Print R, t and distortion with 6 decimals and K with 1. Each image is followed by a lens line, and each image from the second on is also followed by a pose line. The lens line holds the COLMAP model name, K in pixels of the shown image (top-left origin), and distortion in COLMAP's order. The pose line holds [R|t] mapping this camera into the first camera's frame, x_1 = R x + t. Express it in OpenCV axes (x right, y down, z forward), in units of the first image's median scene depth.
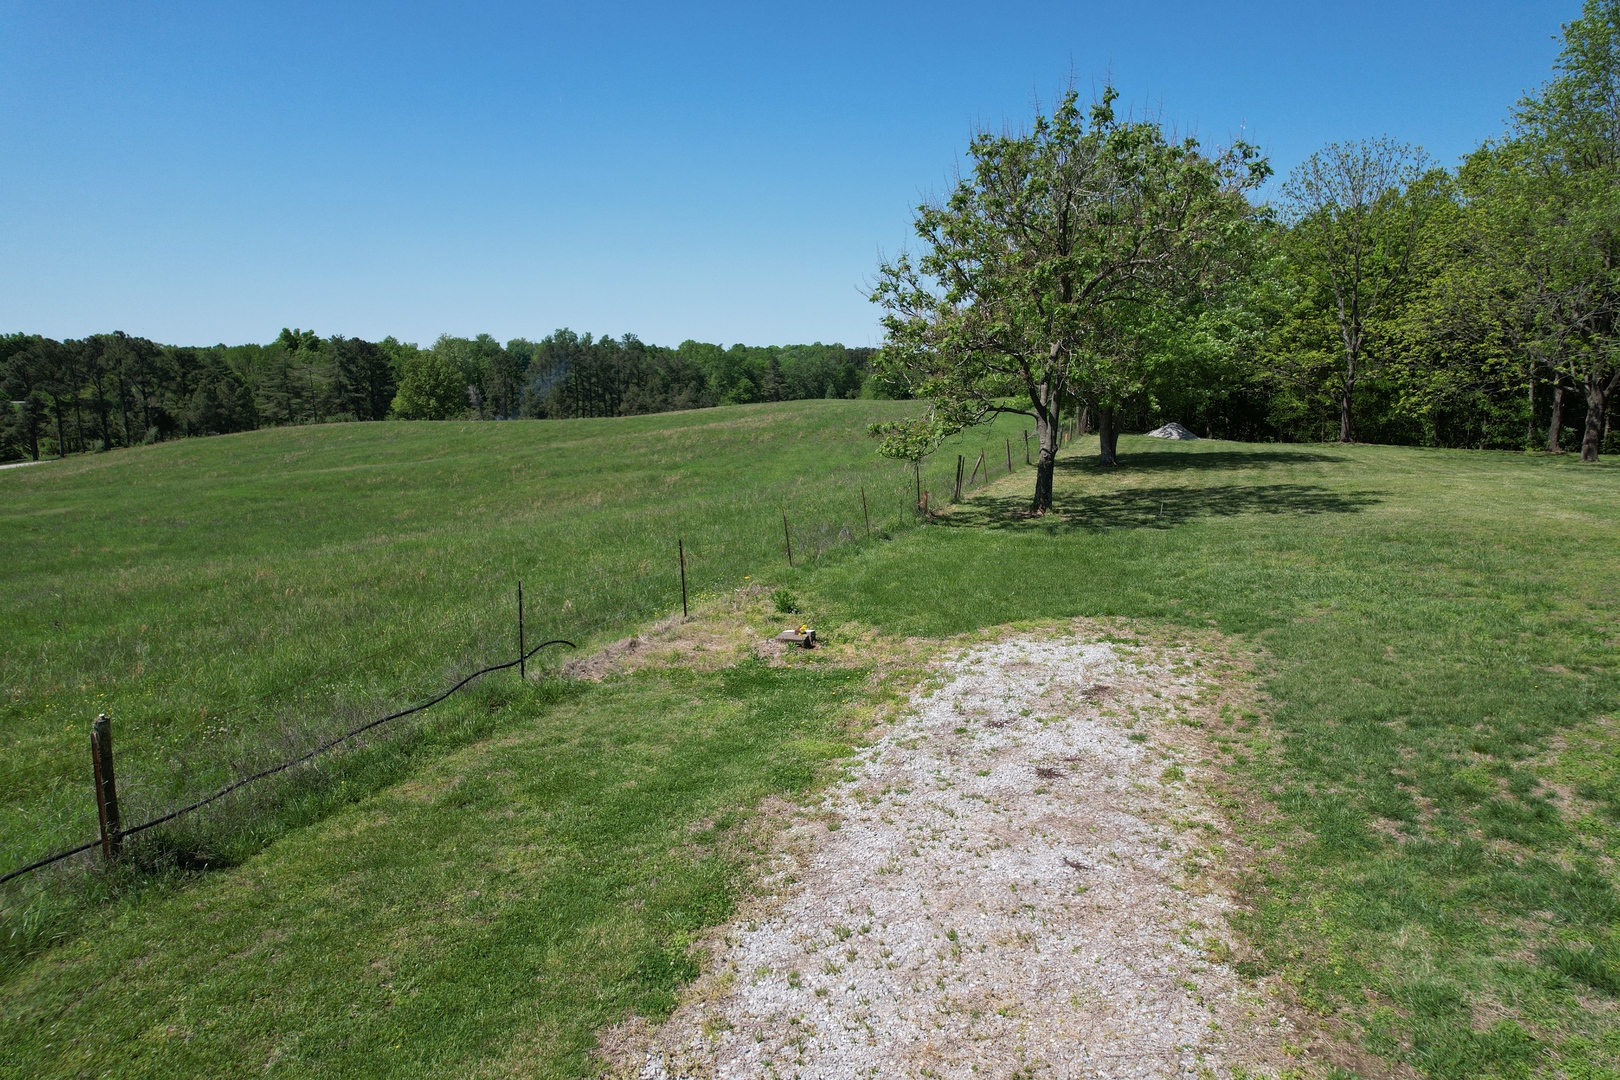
lens RADIAL K [[1037.3, 0, 824.5], [0, 1037.3, 542.9], [0, 0, 1]] dist [-0.069946, 0.063286]
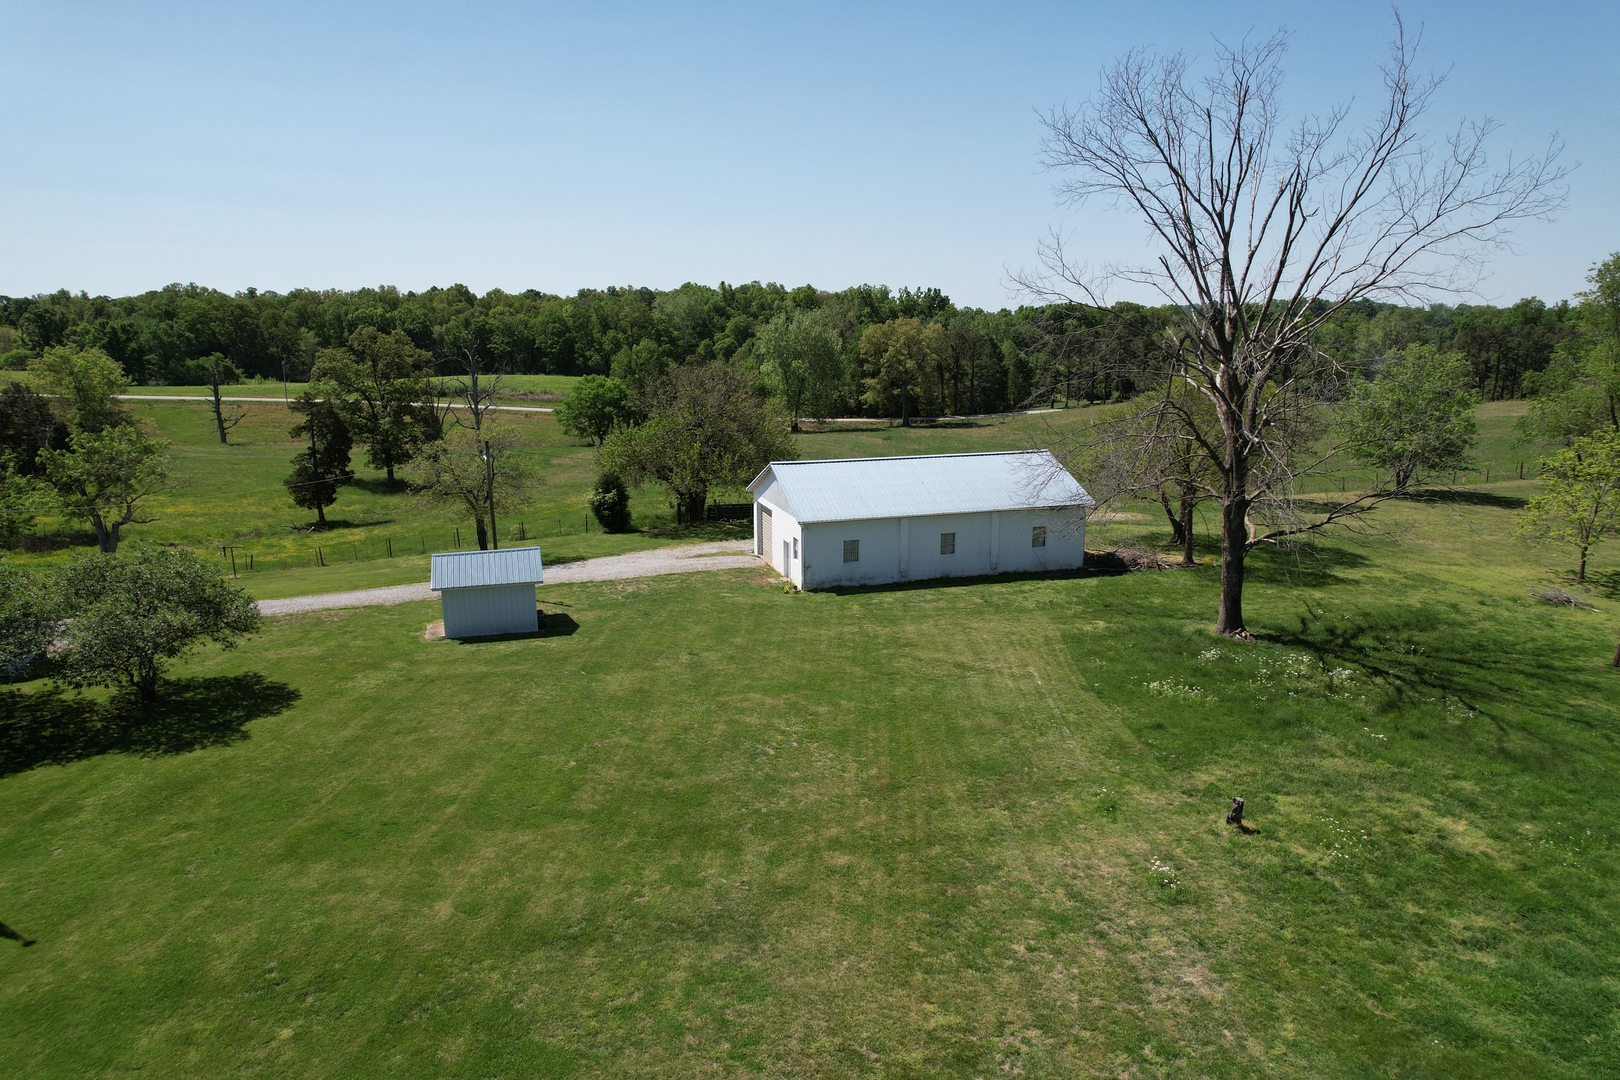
lens RADIAL K [[1037.3, 0, 811.2], [0, 1037.3, 537.3], [0, 0, 1]] dist [-0.069946, 0.063286]
pose [[0.614255, 0.169883, -0.770604, 0.144332], [-0.130510, 0.984974, 0.113112, -0.008200], [0.778240, 0.031092, 0.627197, -0.159179]]
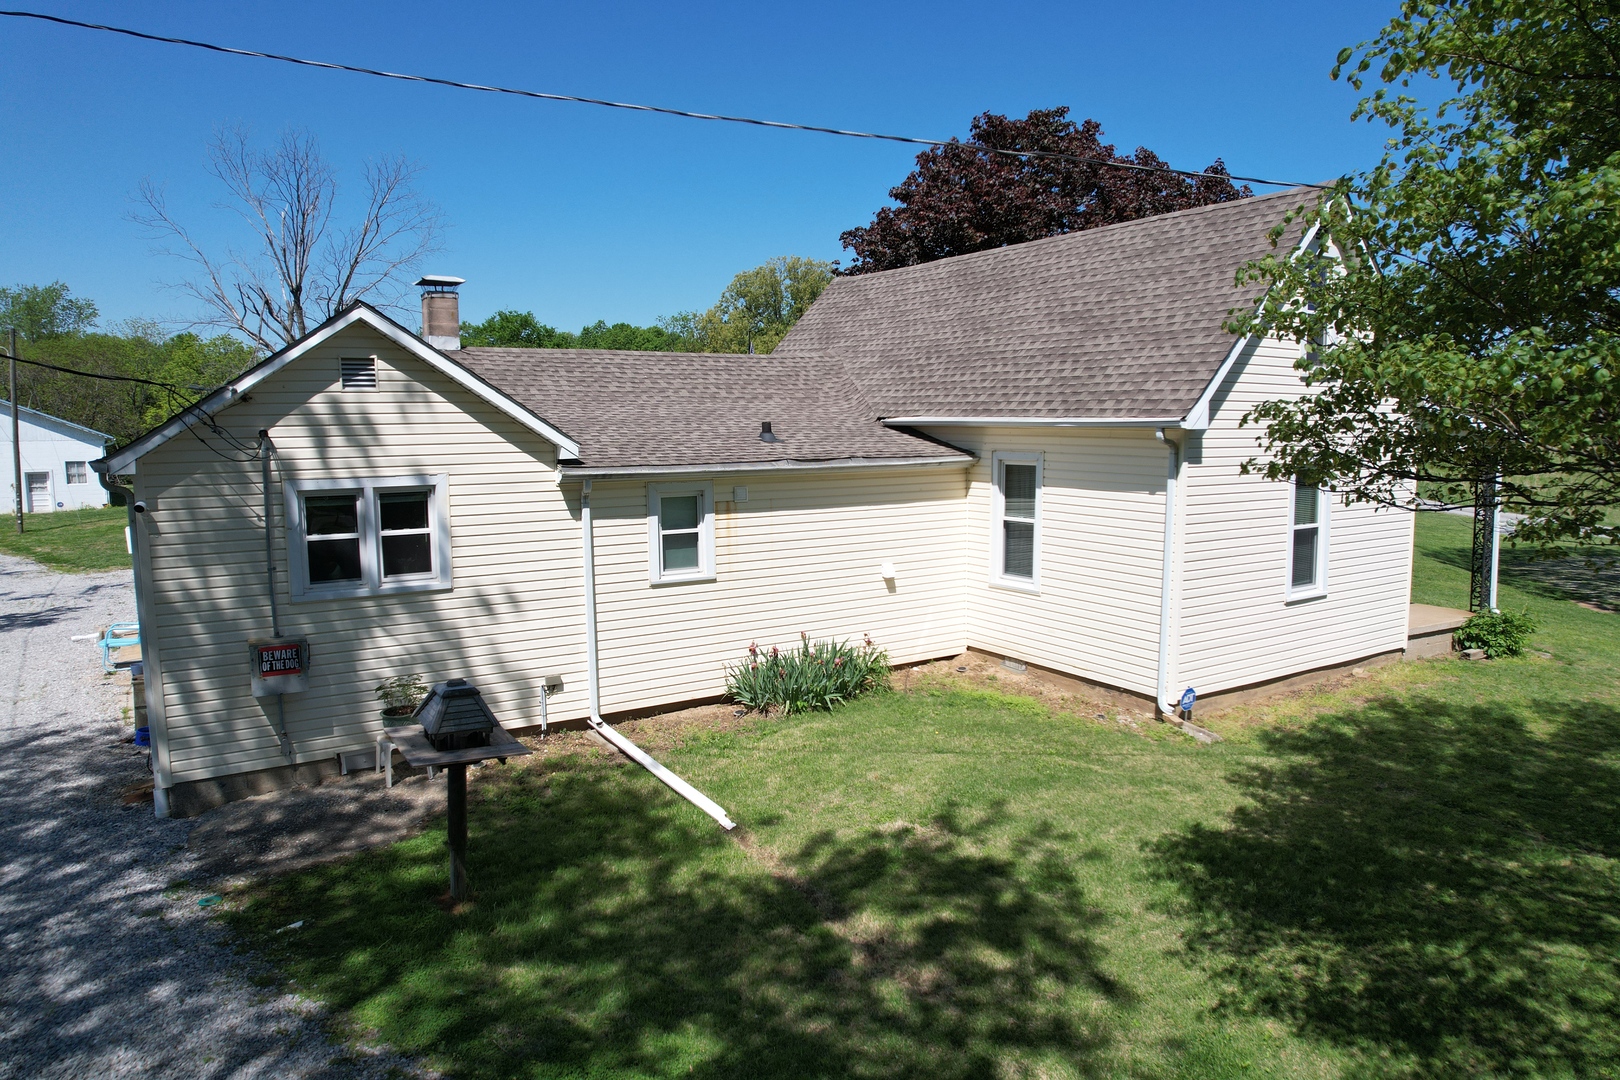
lens RADIAL K [[1037.3, 0, 804.0], [0, 1037.3, 538.4], [0, 0, 1]] dist [-0.069946, 0.063286]
pose [[0.541605, -0.092465, 0.835532, -0.045634], [0.145279, 0.989272, 0.015307, 0.034609], [-0.827984, 0.113095, 0.549228, -0.235883]]
